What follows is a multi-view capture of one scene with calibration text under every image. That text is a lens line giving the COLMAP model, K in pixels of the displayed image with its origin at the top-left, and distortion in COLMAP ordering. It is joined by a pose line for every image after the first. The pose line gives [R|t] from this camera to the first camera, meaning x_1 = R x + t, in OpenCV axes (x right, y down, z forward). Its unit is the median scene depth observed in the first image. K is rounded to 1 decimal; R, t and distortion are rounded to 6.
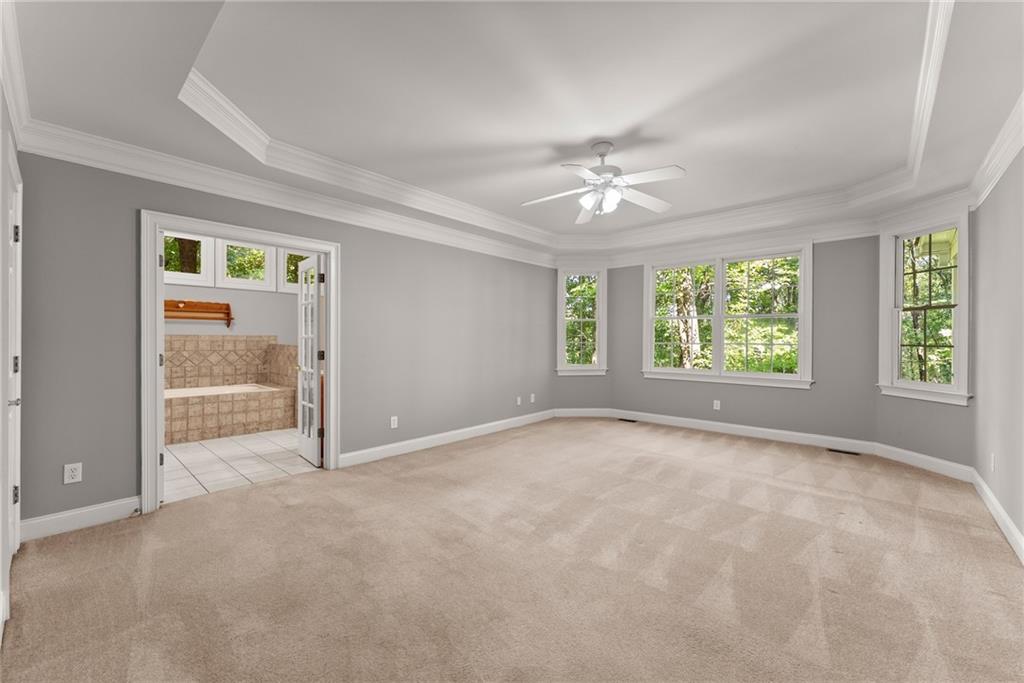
lens RADIAL K [[409.7, 0, 509.2], [0, 409.7, 340.1], [0, 0, 1]] dist [0.006862, 0.000432]
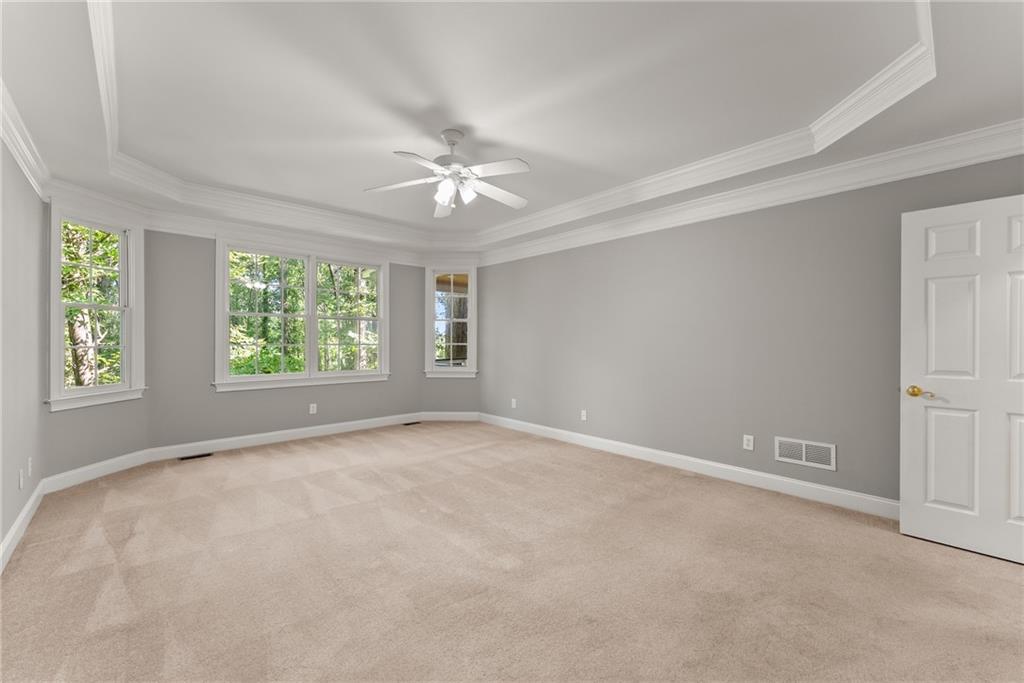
lens RADIAL K [[409.7, 0, 509.2], [0, 409.7, 340.1], [0, 0, 1]] dist [0.006862, 0.000432]
pose [[0.095474, -0.002932, 0.995428, -0.976548], [0.003605, 0.999990, 0.002599, -0.006479], [-0.995425, 0.003340, 0.095484, 1.106467]]
